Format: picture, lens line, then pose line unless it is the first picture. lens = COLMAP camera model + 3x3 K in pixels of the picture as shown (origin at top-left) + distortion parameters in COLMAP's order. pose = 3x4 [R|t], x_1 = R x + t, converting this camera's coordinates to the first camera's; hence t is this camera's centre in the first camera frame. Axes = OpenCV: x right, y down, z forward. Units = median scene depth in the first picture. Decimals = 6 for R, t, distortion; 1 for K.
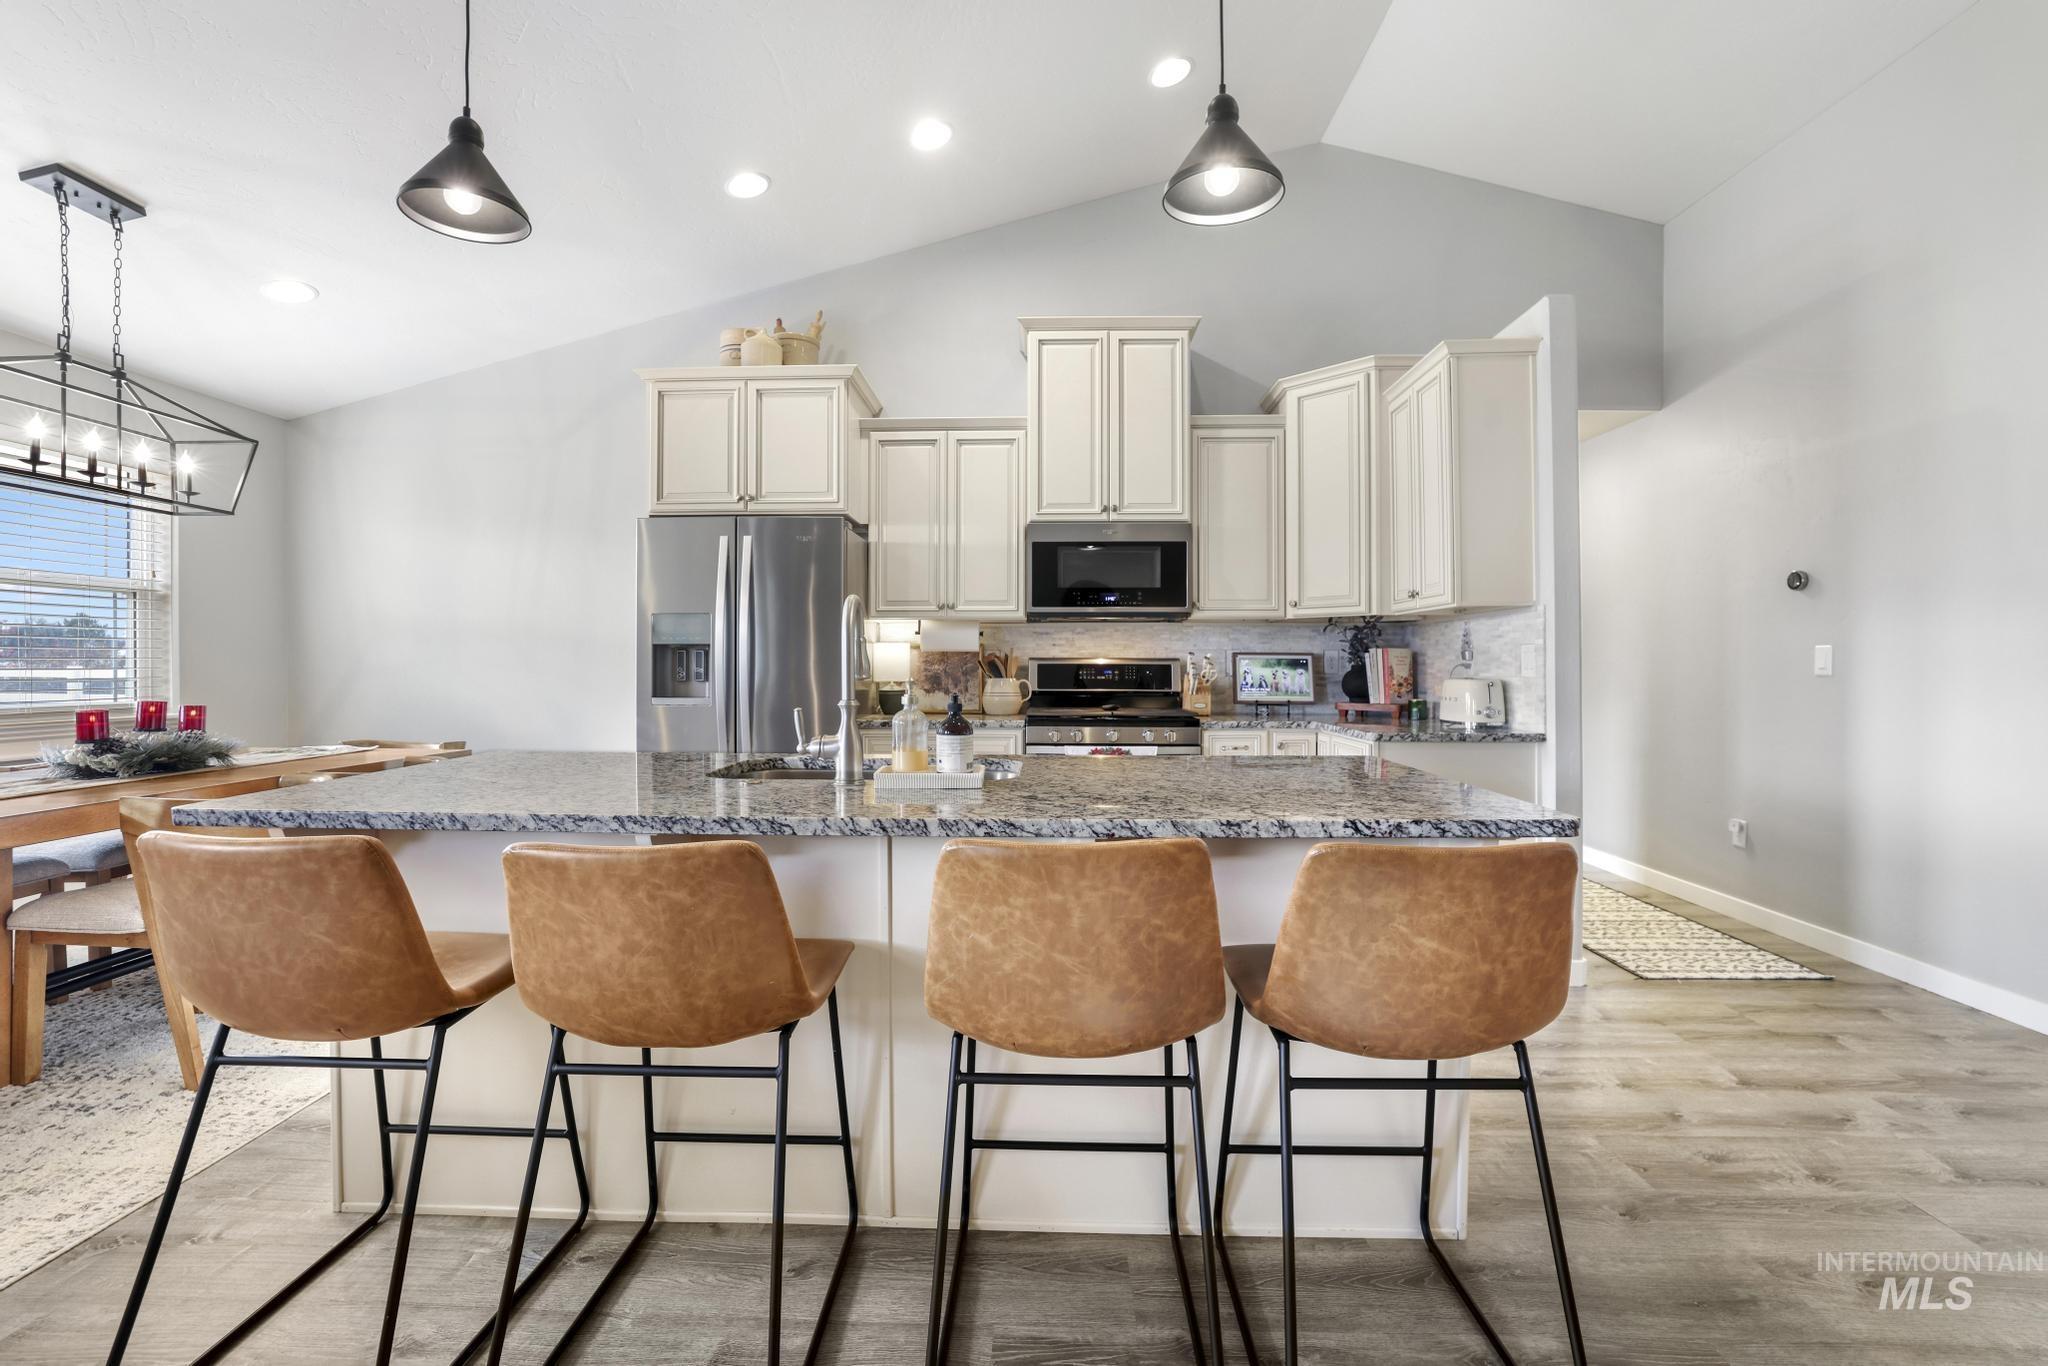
lens RADIAL K [[867.2, 0, 1036.4], [0, 867.2, 669.3], [0, 0, 1]] dist [-0.037670, 0.000227]
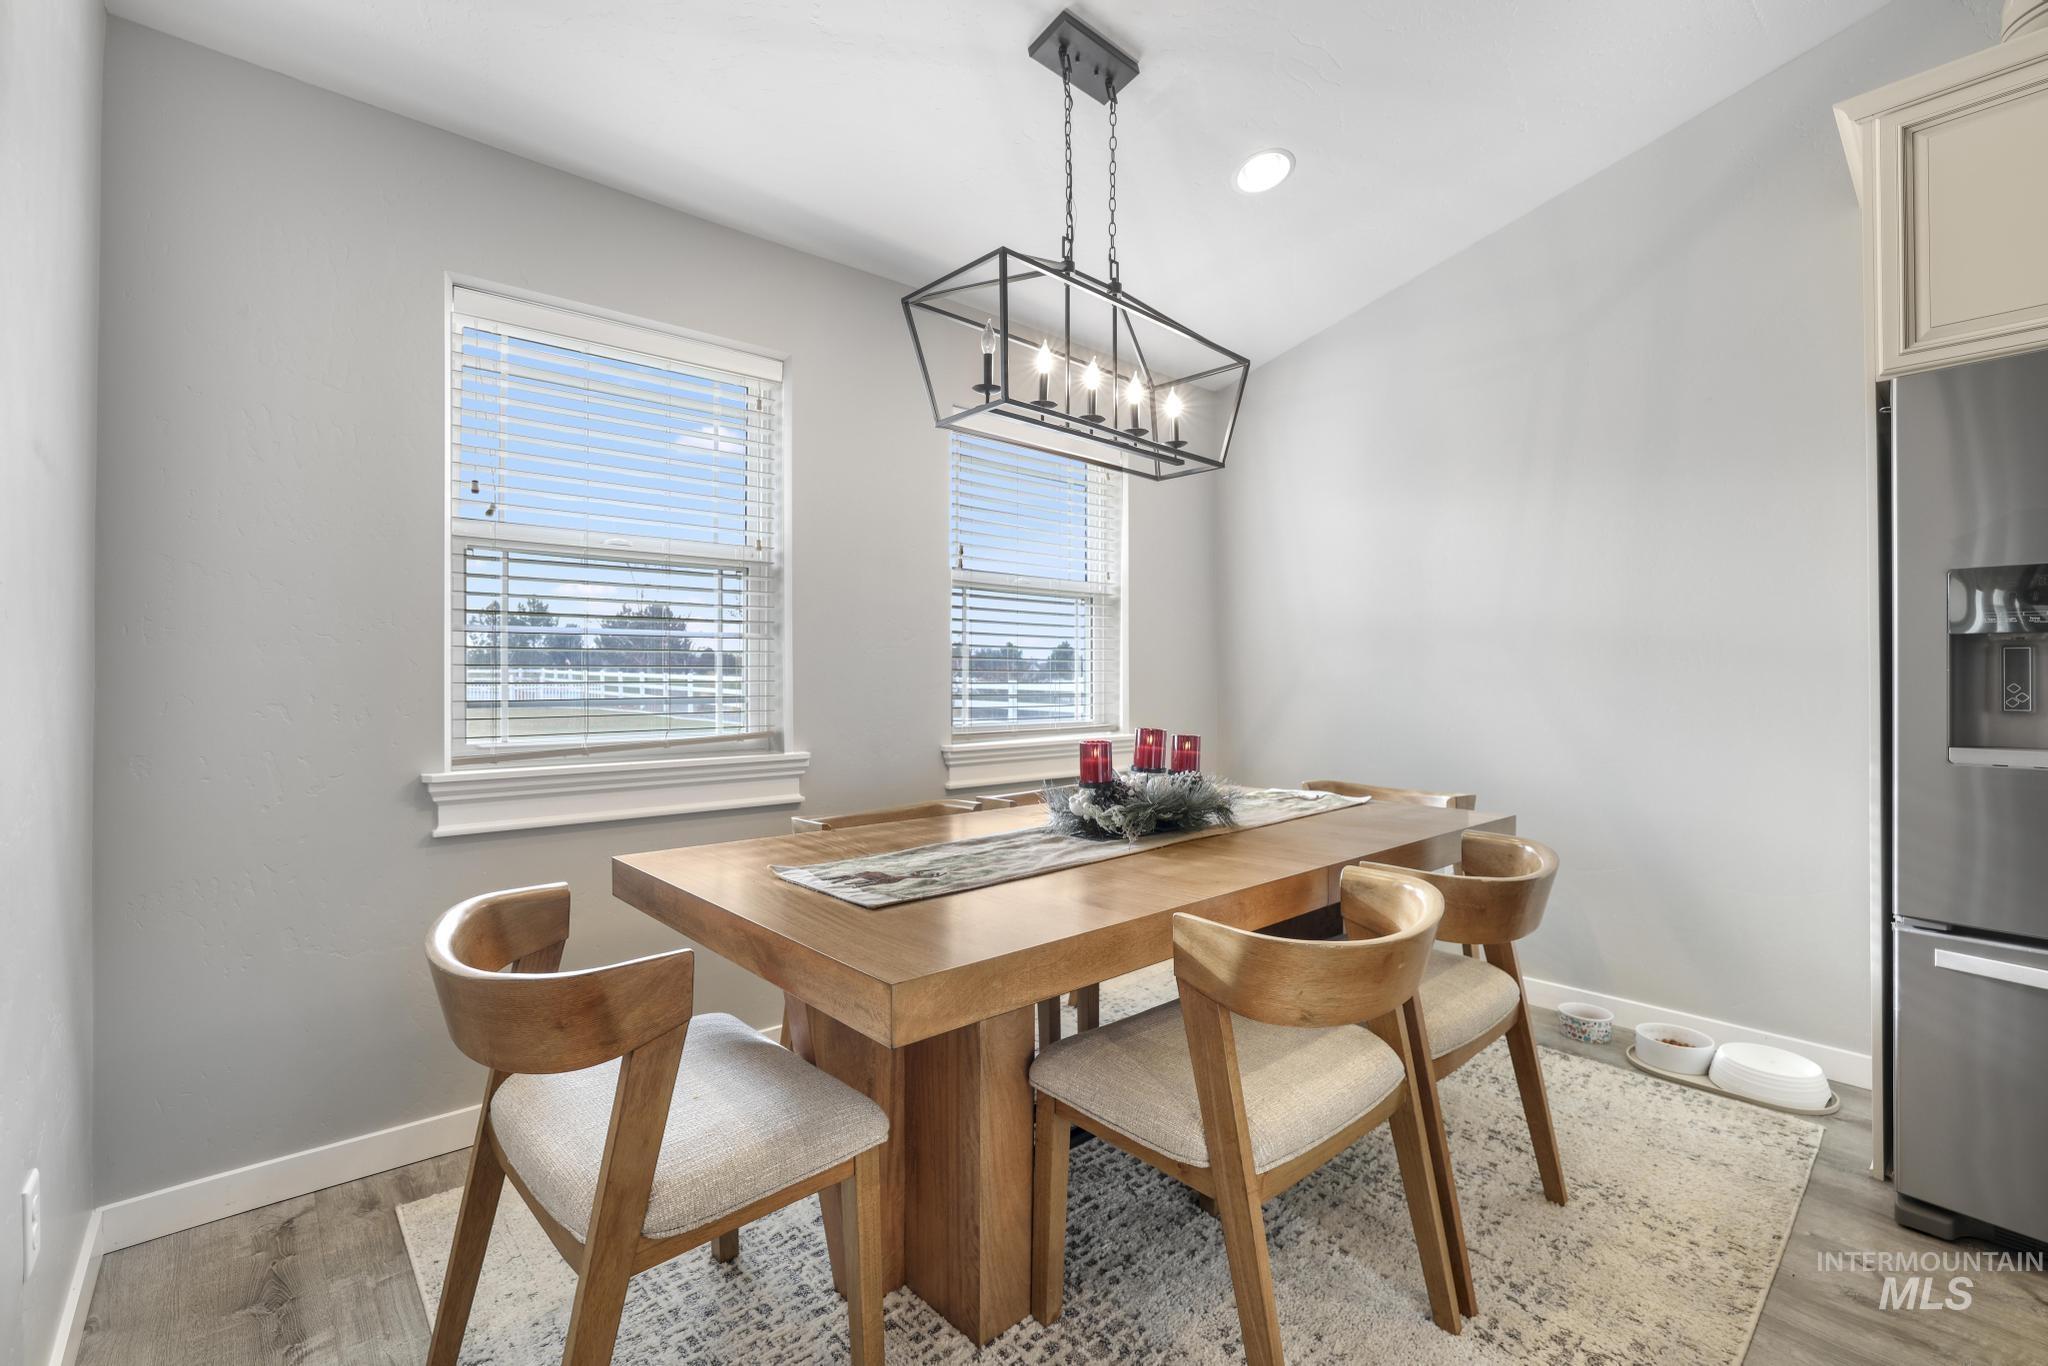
lens RADIAL K [[889.0, 0, 1002.3], [0, 889.0, 676.5], [0, 0, 1]] dist [-0.050866, 0.019495]
pose [[0.647464, -0.004153, -0.762084, -0.372893], [-0.002272, 0.999970, -0.007379, -0.000844], [0.762092, 0.006509, 0.647436, 0.268024]]
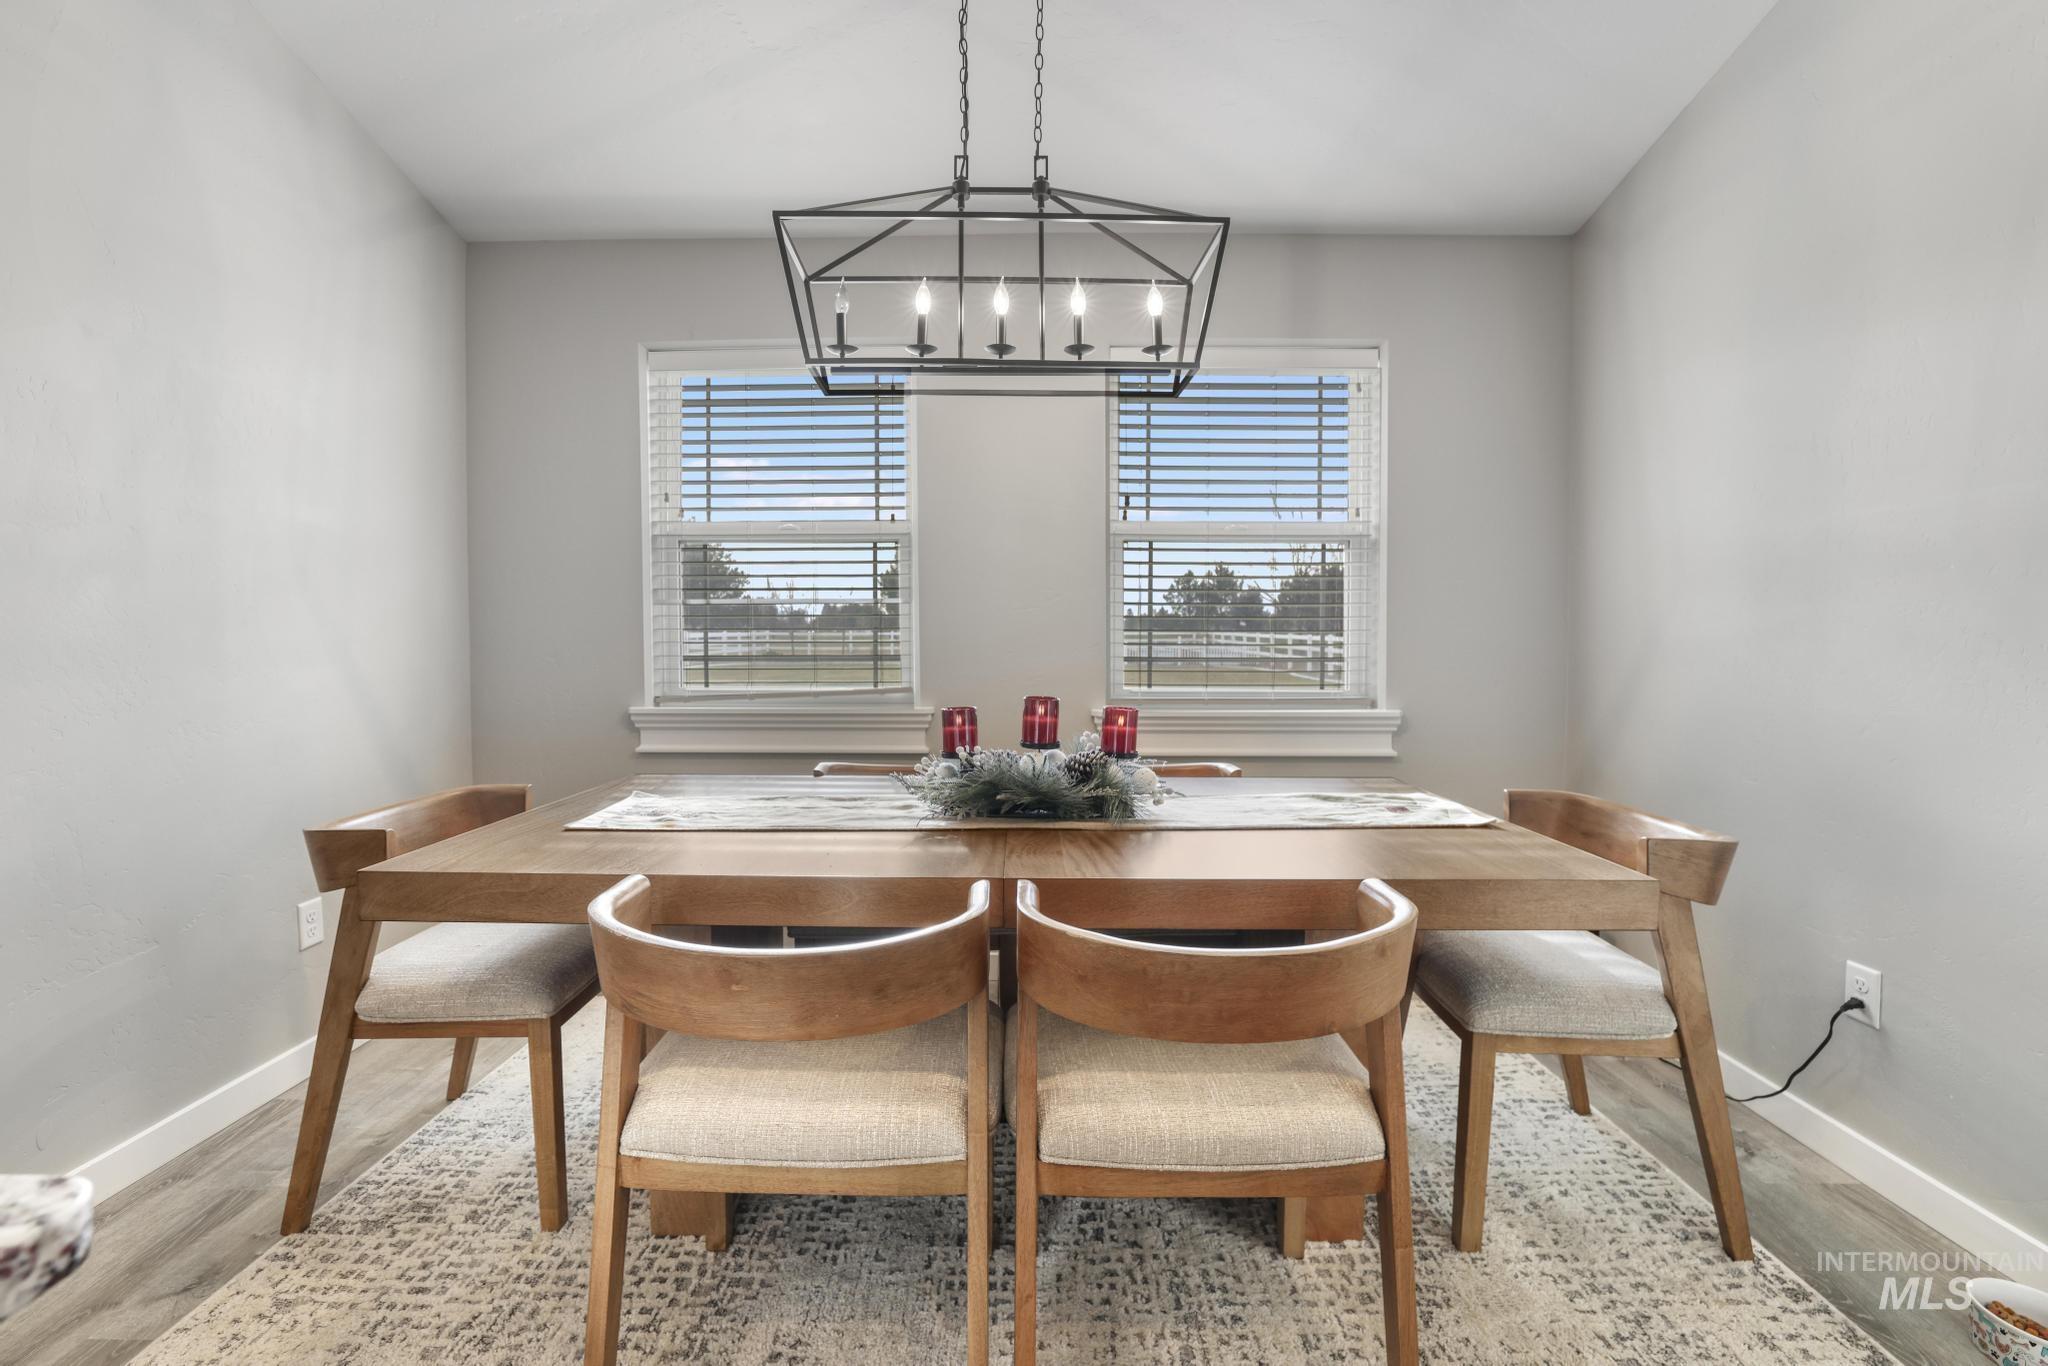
lens RADIAL K [[895.7, 0, 1031.9], [0, 895.7, 673.2], [0, 0, 1]] dist [-0.051722, 0.020966]
pose [[-0.019035, 0.035381, -0.999193, -0.266465], [-0.006838, 0.999346, 0.035516, -0.002457], [0.999795, 0.007509, -0.018781, 0.656783]]
